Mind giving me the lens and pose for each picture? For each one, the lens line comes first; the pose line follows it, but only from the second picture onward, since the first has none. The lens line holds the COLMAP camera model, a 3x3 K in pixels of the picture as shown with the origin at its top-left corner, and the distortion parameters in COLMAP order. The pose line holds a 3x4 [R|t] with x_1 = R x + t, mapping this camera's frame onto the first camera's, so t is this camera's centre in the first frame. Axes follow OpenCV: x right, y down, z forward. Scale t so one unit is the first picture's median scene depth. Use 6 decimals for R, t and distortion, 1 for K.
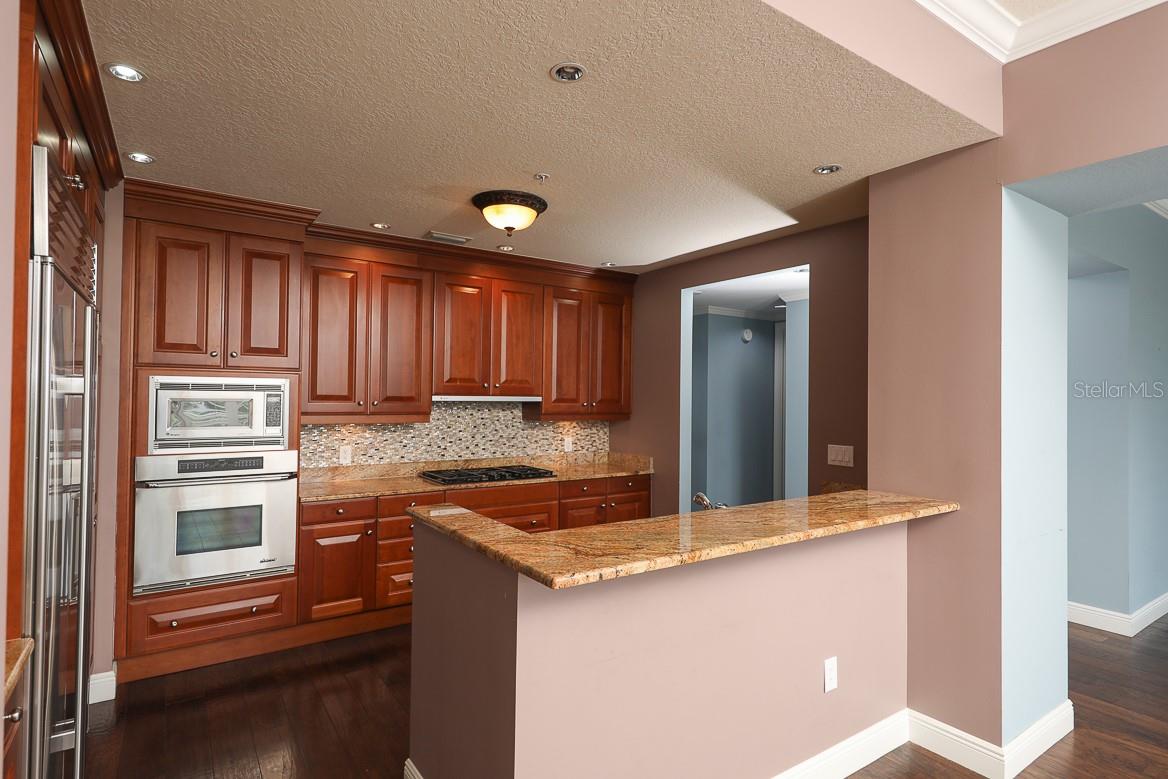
lens RADIAL K [[607.9, 0, 591.1], [0, 607.9, 385.0], [0, 0, 1]] dist [0.004968, 0.000173]
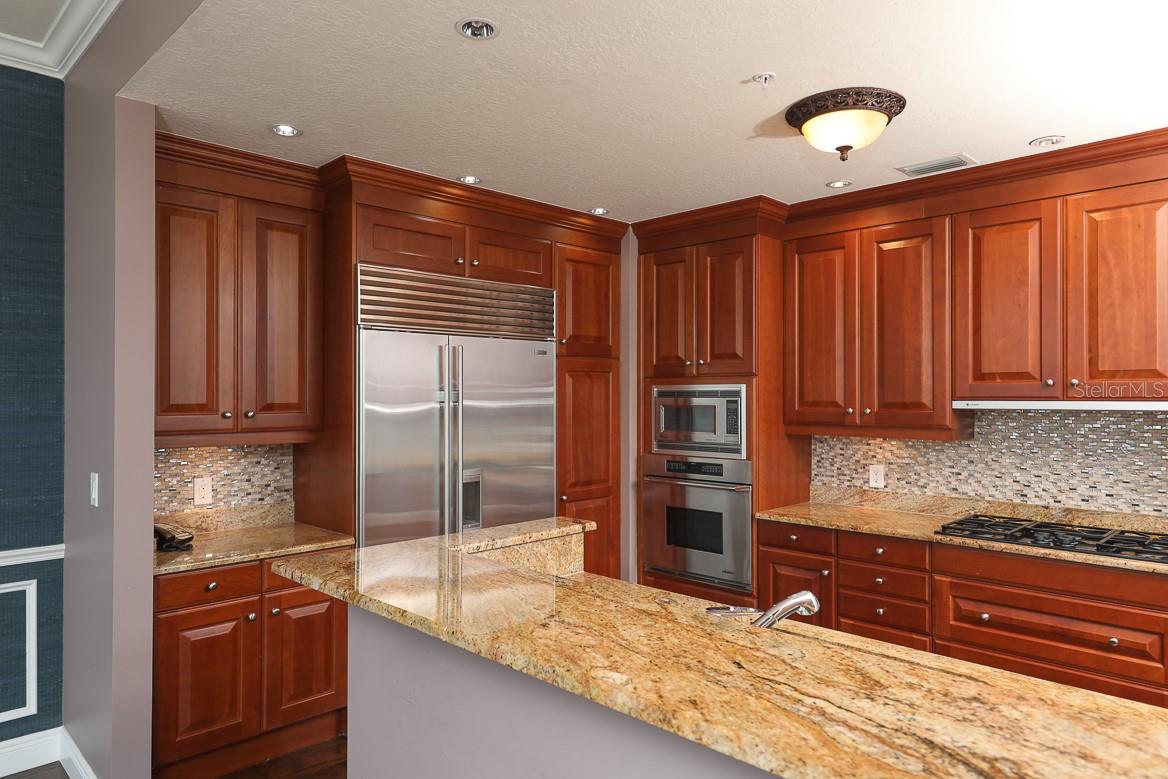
lens RADIAL K [[749.9, 0, 554.9], [0, 749.9, 388.9], [0, 0, 1]] dist [0.005018, -0.000971]
pose [[0.176696, -0.023399, -0.983987, 0.489728], [0.017309, 0.999637, -0.020663, 0.014160], [0.984113, -0.013381, 0.177037, 0.428840]]
